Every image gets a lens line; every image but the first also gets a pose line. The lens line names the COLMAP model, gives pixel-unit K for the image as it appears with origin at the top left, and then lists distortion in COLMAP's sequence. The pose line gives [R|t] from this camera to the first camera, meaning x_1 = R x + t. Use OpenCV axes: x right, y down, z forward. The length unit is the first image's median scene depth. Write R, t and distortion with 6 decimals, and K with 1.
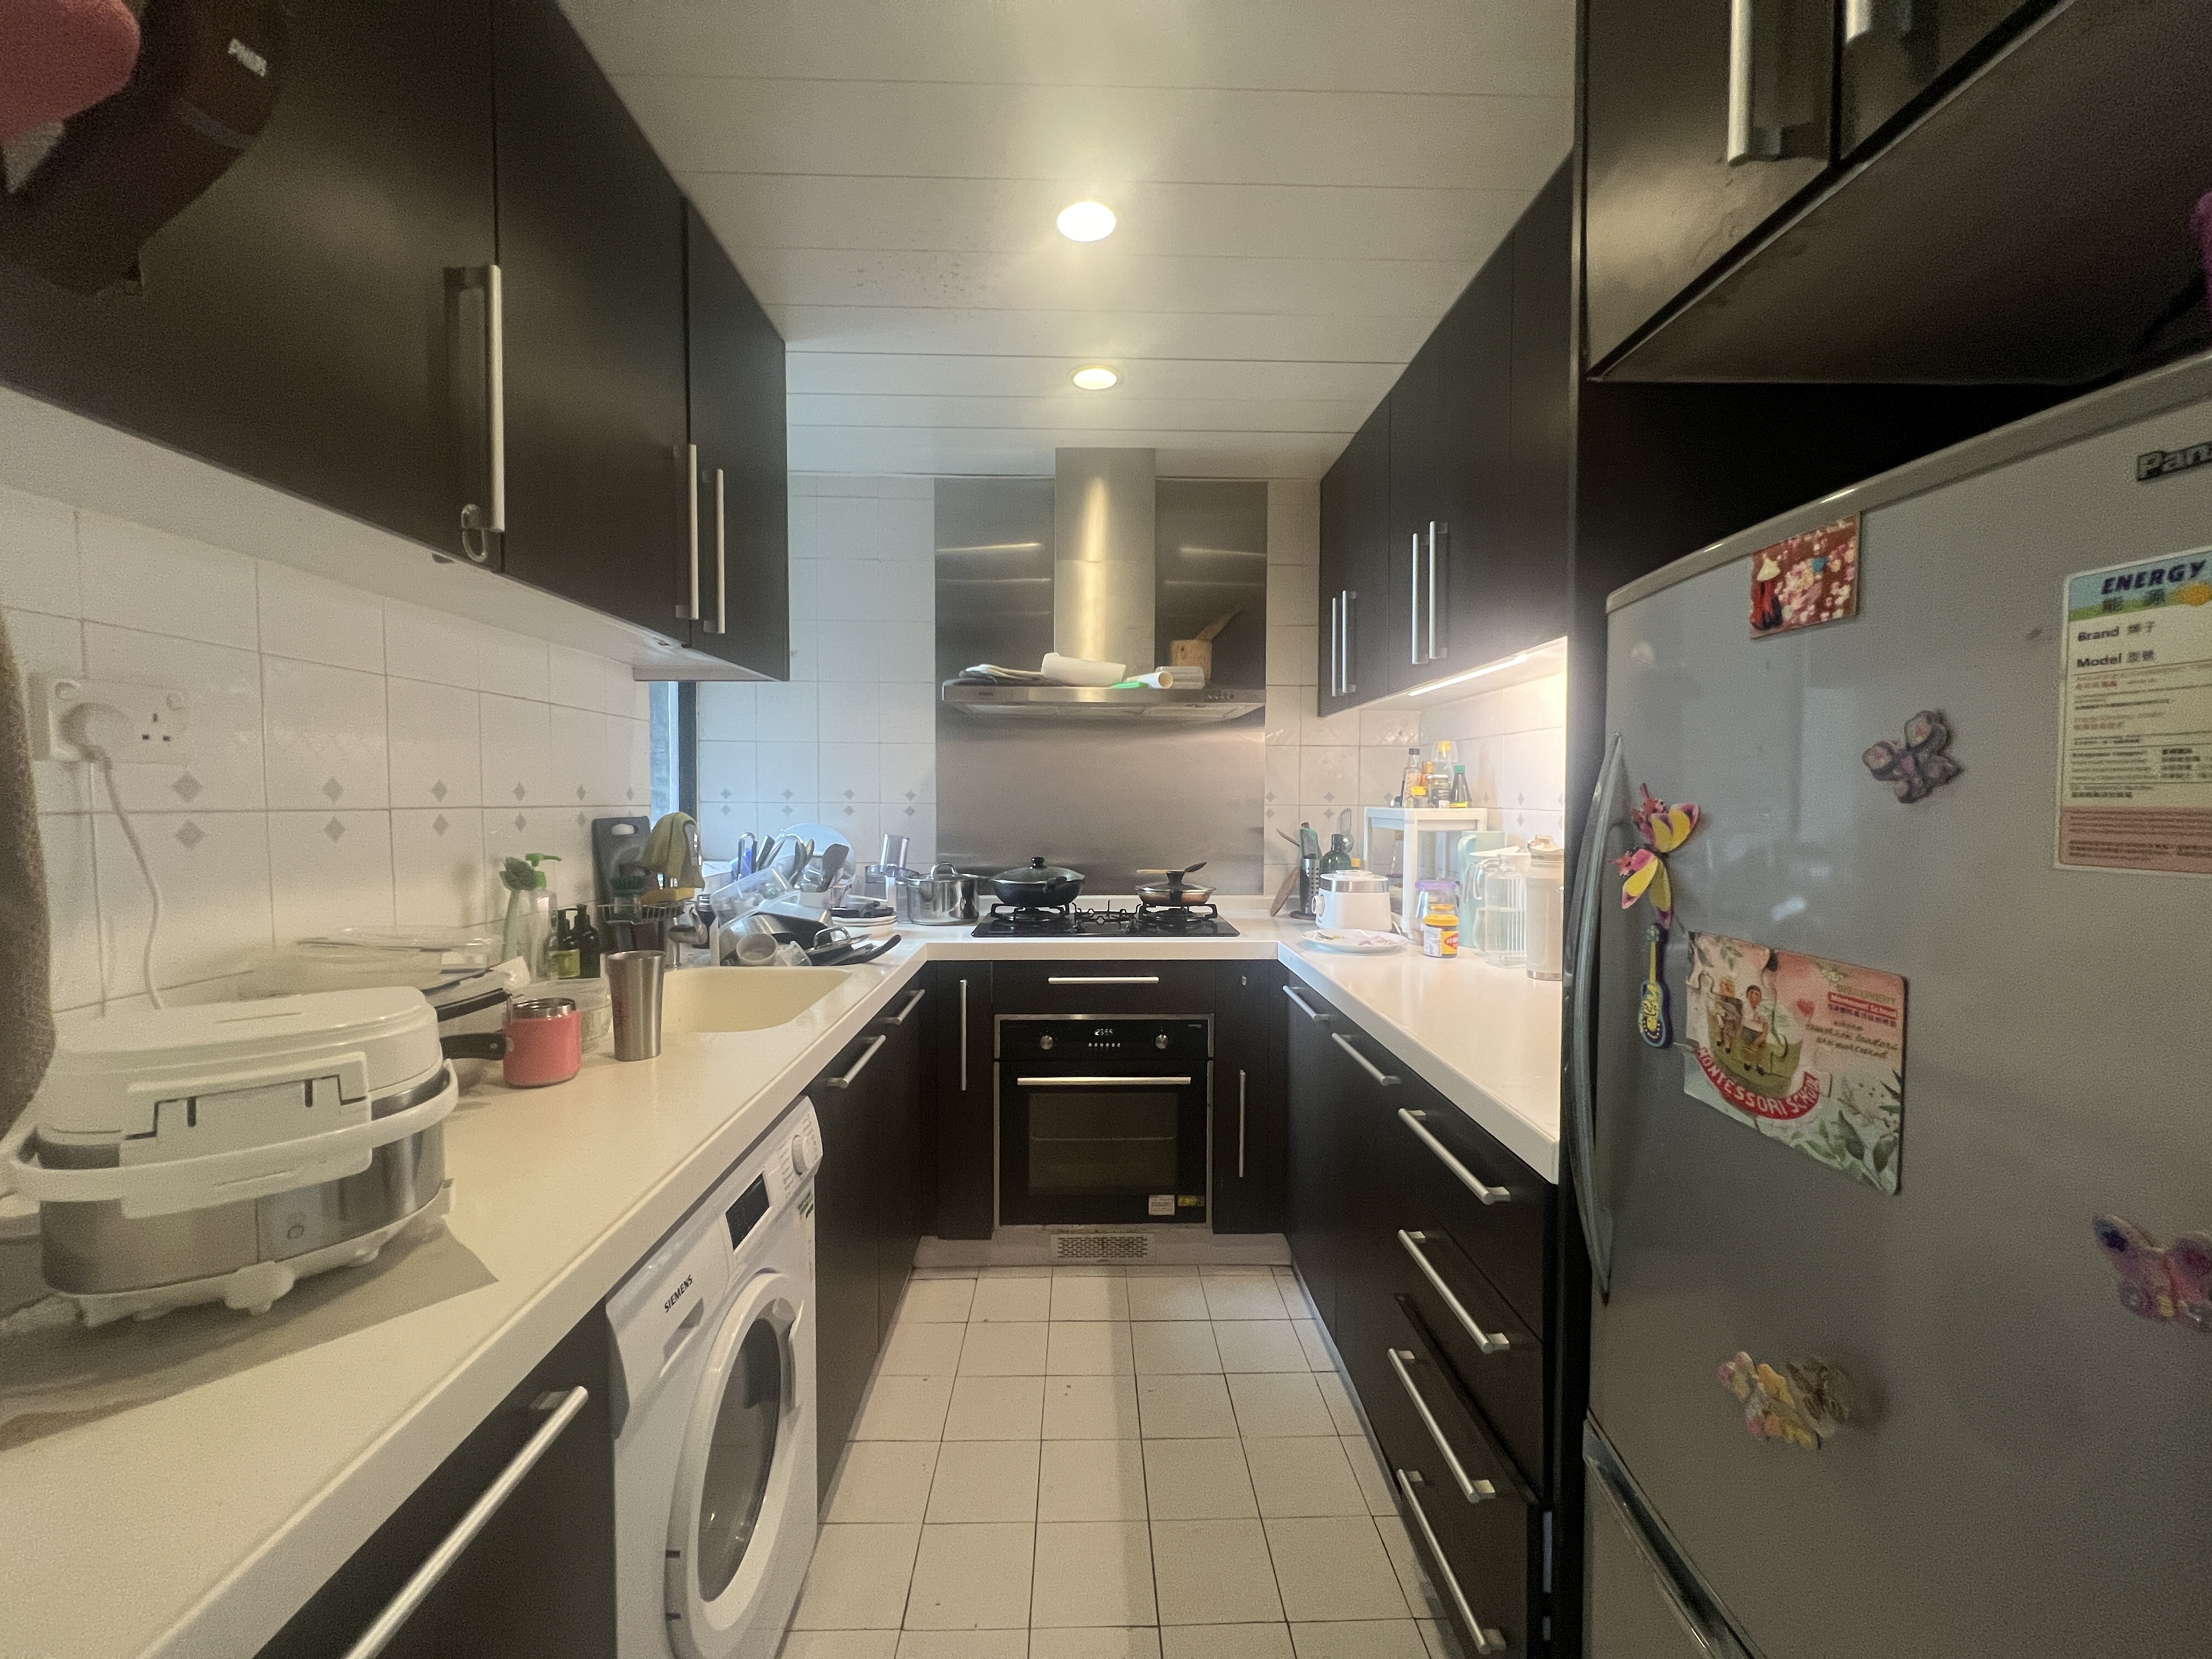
lens RADIAL K [[895.4, 0, 1106.0], [0, 895.4, 829.5], [0, 0, 1]] dist [-0.000086, -0.000028]
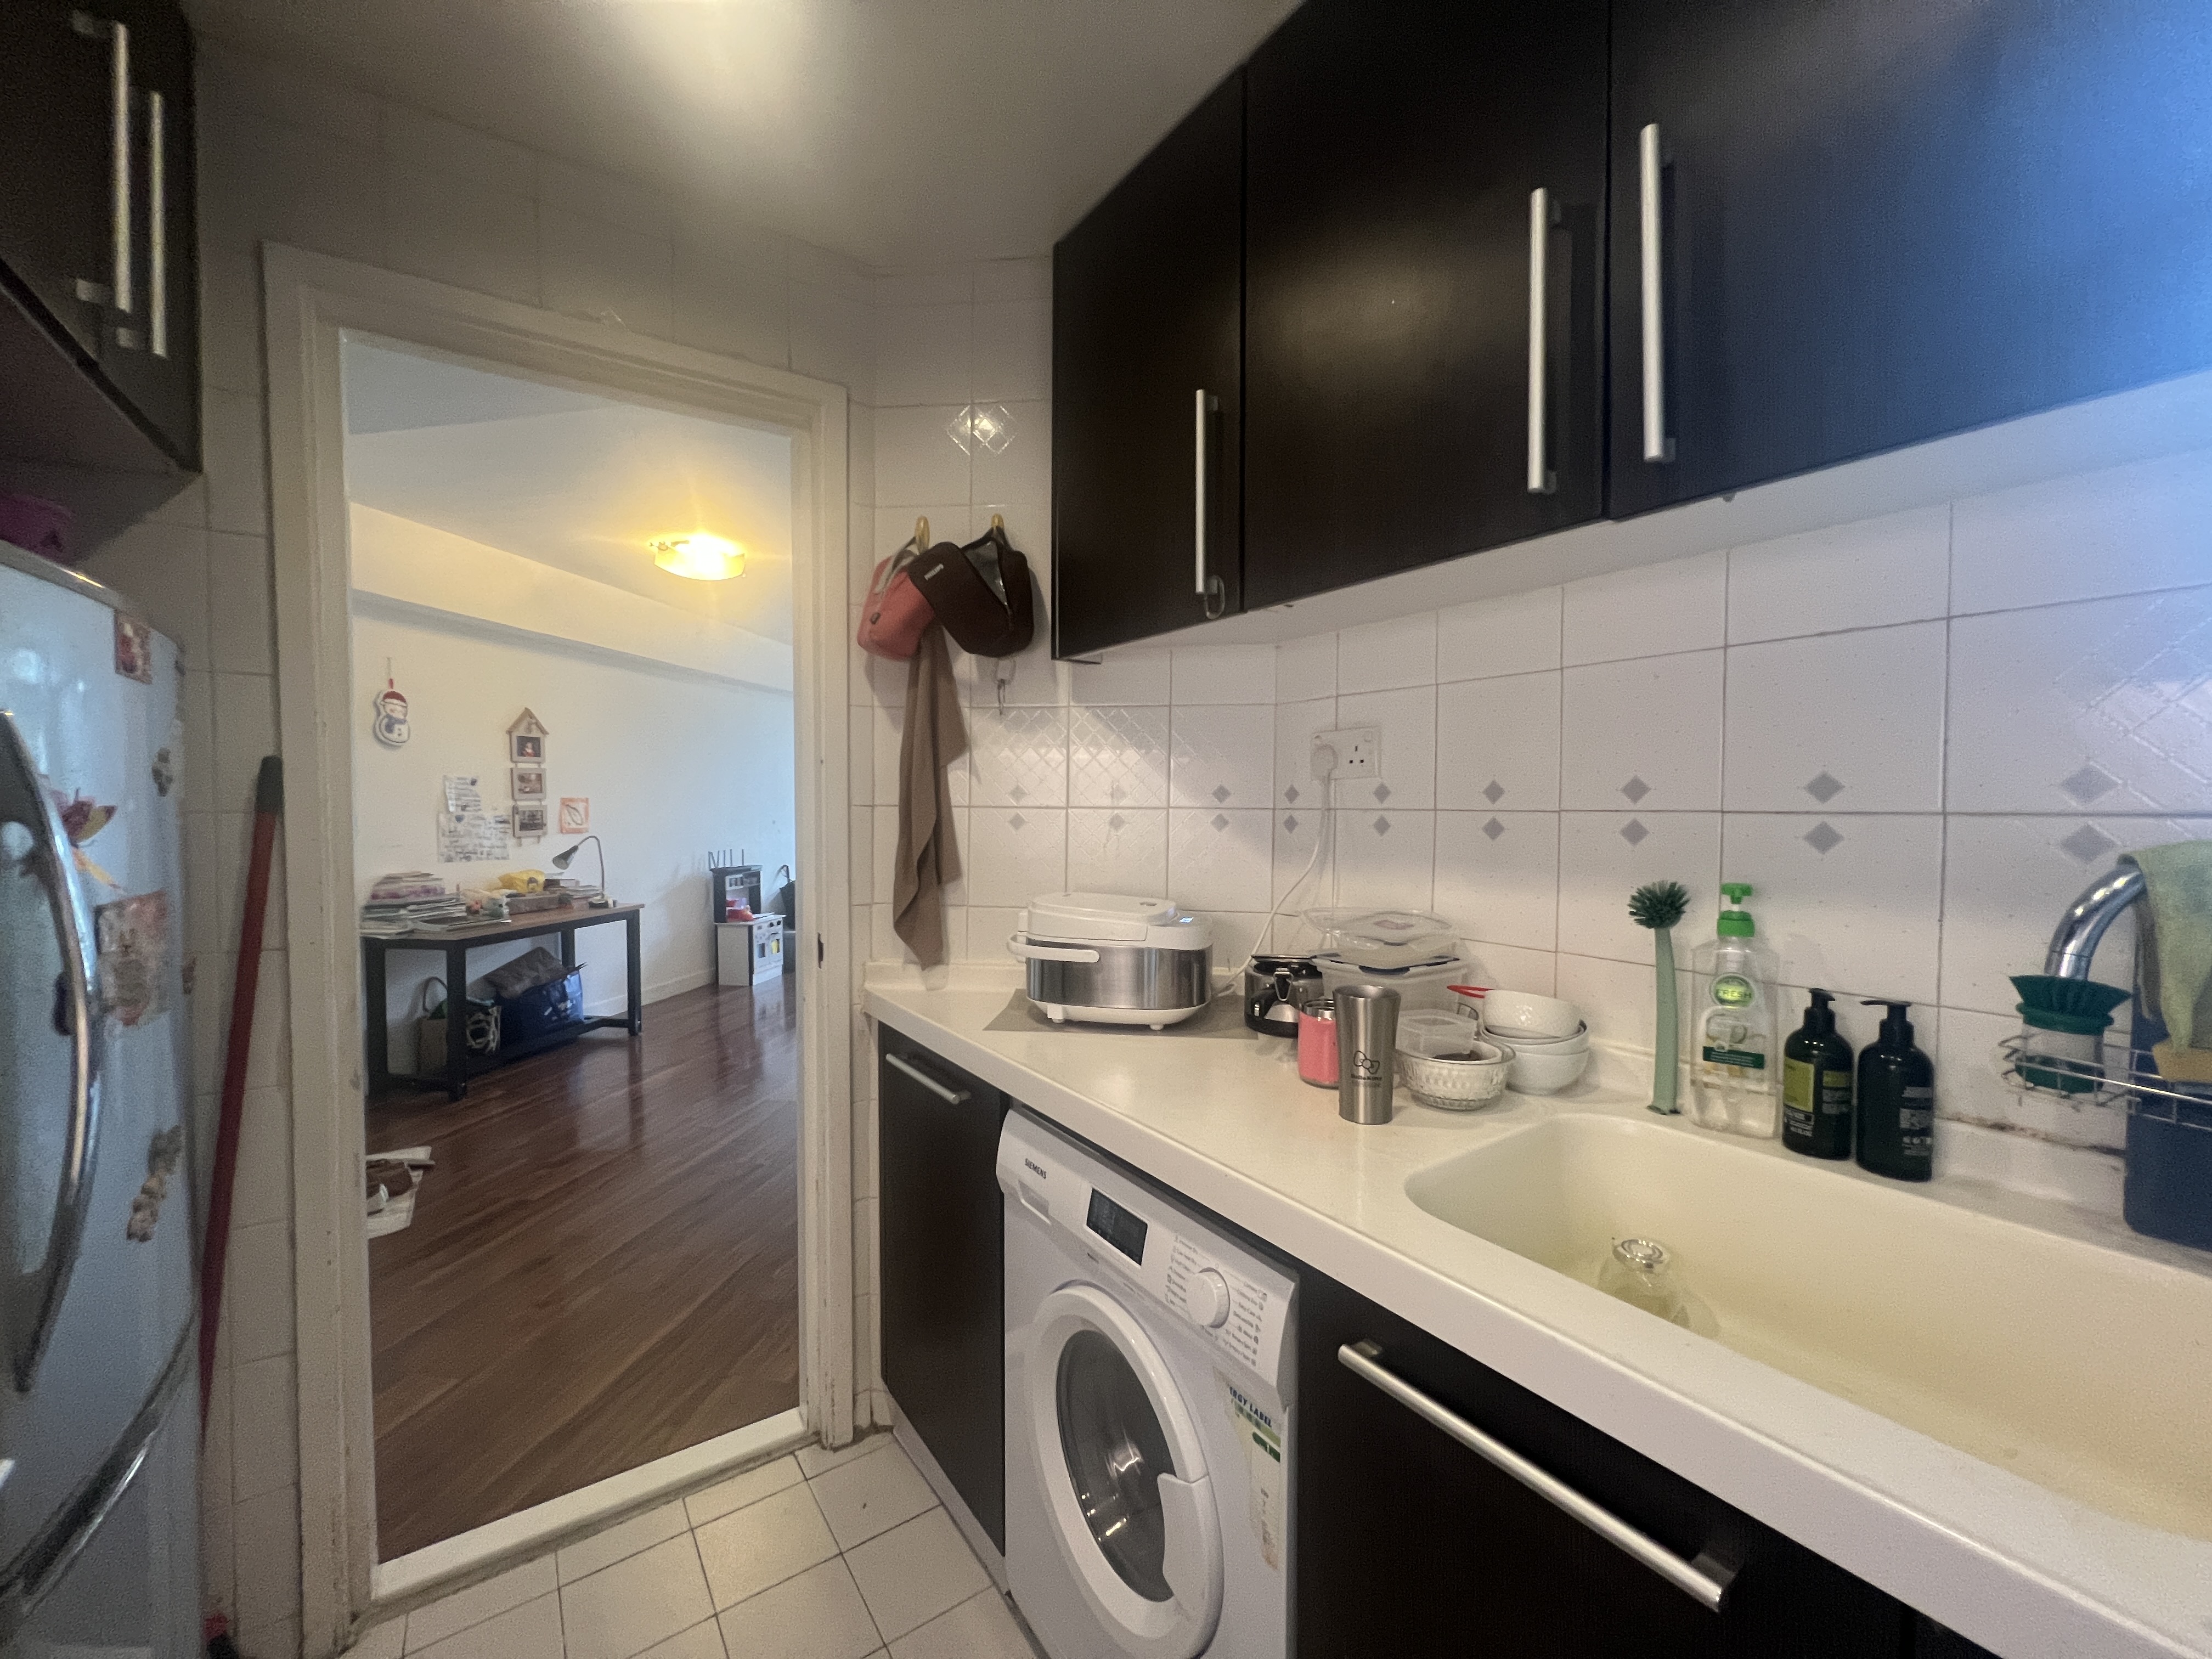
lens RADIAL K [[895.4, 0, 1106.0], [0, 895.4, 829.5], [0, 0, 1]] dist [-0.000086, -0.000028]
pose [[-0.837053, 0.021419, -0.546703, 0.135056], [-0.013462, 0.998125, 0.059717, -0.060707], [0.546957, 0.057346, -0.835194, 1.744751]]
